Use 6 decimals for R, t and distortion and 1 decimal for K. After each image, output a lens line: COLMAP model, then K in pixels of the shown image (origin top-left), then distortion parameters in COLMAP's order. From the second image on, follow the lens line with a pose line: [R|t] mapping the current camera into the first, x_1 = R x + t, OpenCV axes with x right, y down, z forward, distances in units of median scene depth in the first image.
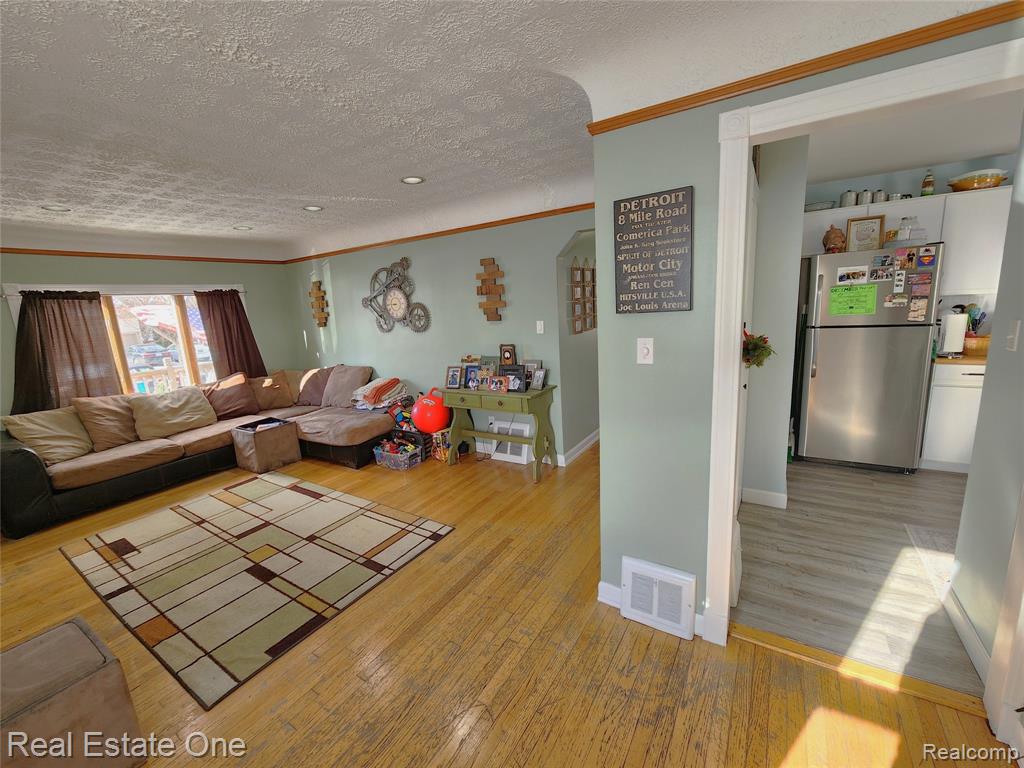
lens RADIAL K [[418.2, 0, 508.7], [0, 418.2, 384.3], [0, 0, 1]] dist [-0.001903, -0.000284]
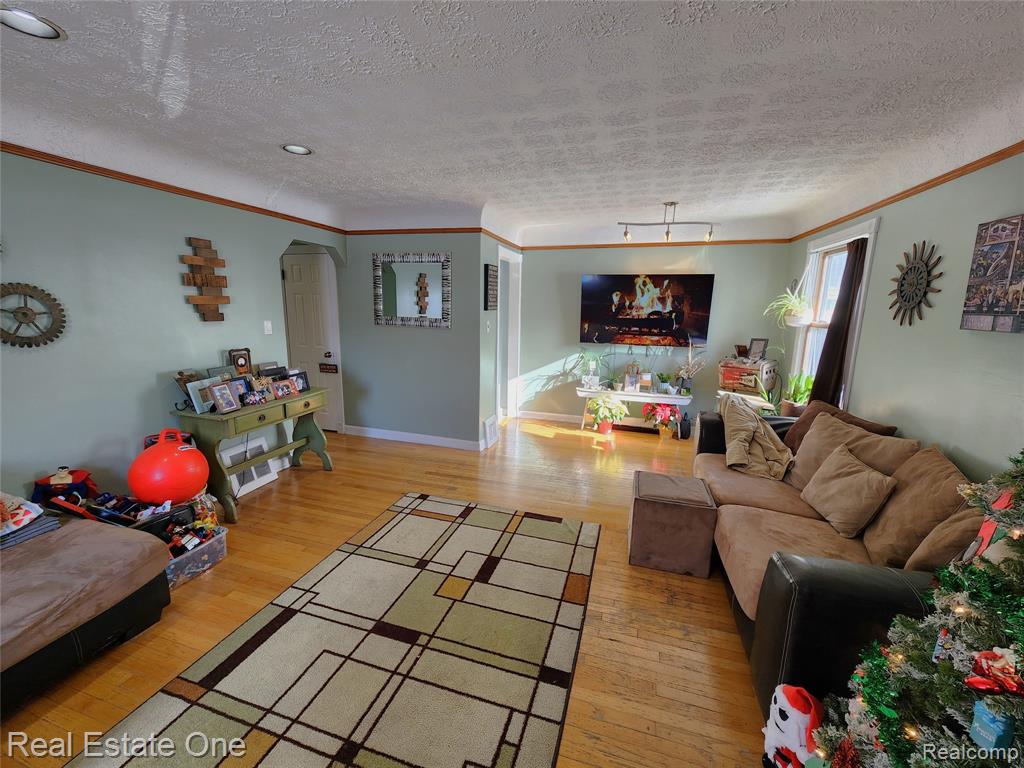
lens RADIAL K [[418.2, 0, 508.7], [0, 418.2, 384.3], [0, 0, 1]] dist [-0.001903, -0.000284]
pose [[-0.266017, -0.130160, 0.955141, -0.966307], [0.183882, 0.965796, 0.182825, -0.082377], [-0.946268, 0.224267, -0.232984, 0.712775]]
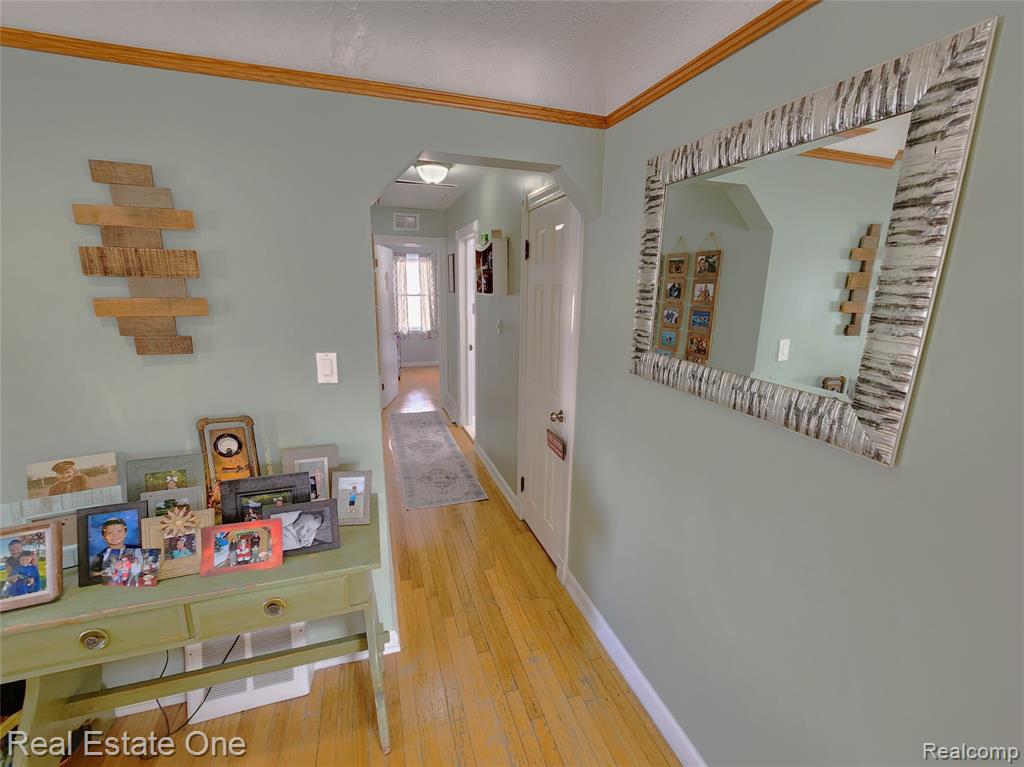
lens RADIAL K [[439.6, 0, 504.9], [0, 439.6, 383.7], [0, 0, 1]] dist [-0.000537, 0.000074]
pose [[0.638145, -0.102989, 0.762997, -0.140228], [0.099675, 0.993724, 0.050768, -0.121914], [-0.763437, 0.043655, 0.644406, 0.572580]]
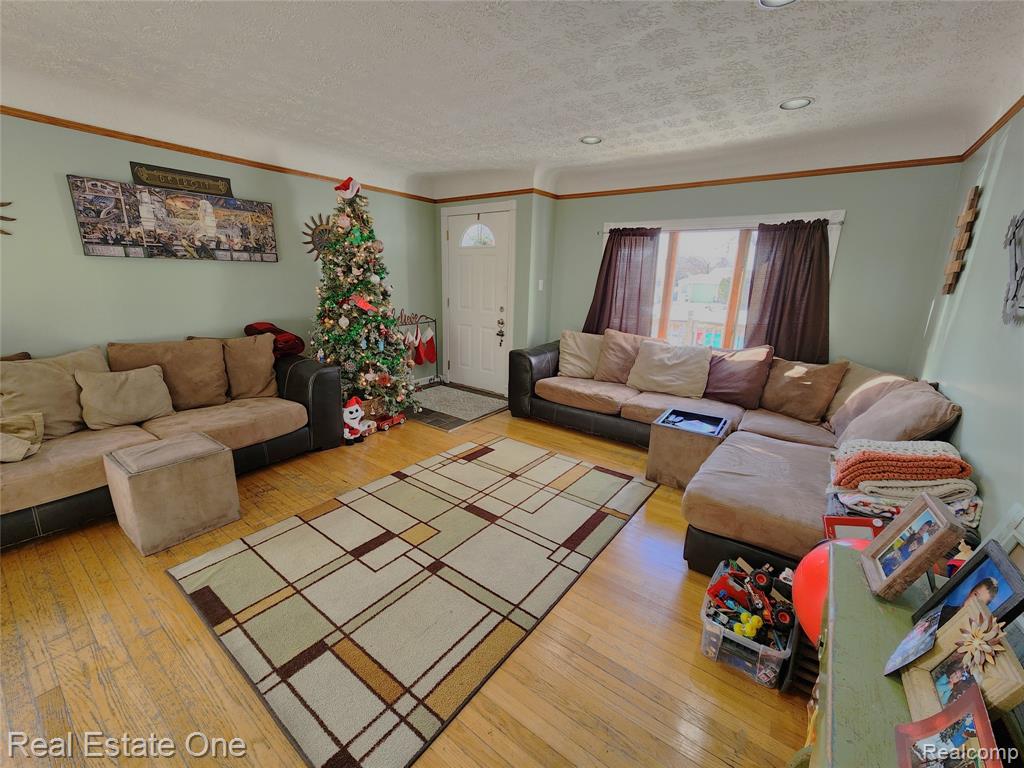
lens RADIAL K [[418.2, 0, 508.7], [0, 418.2, 384.3], [0, 0, 1]] dist [-0.001903, -0.000284]
pose [[-0.074691, 0.304752, -0.949499, 0.070279], [-0.213970, 0.925083, 0.313747, -0.122535], [0.973980, 0.226599, -0.003888, 0.790809]]
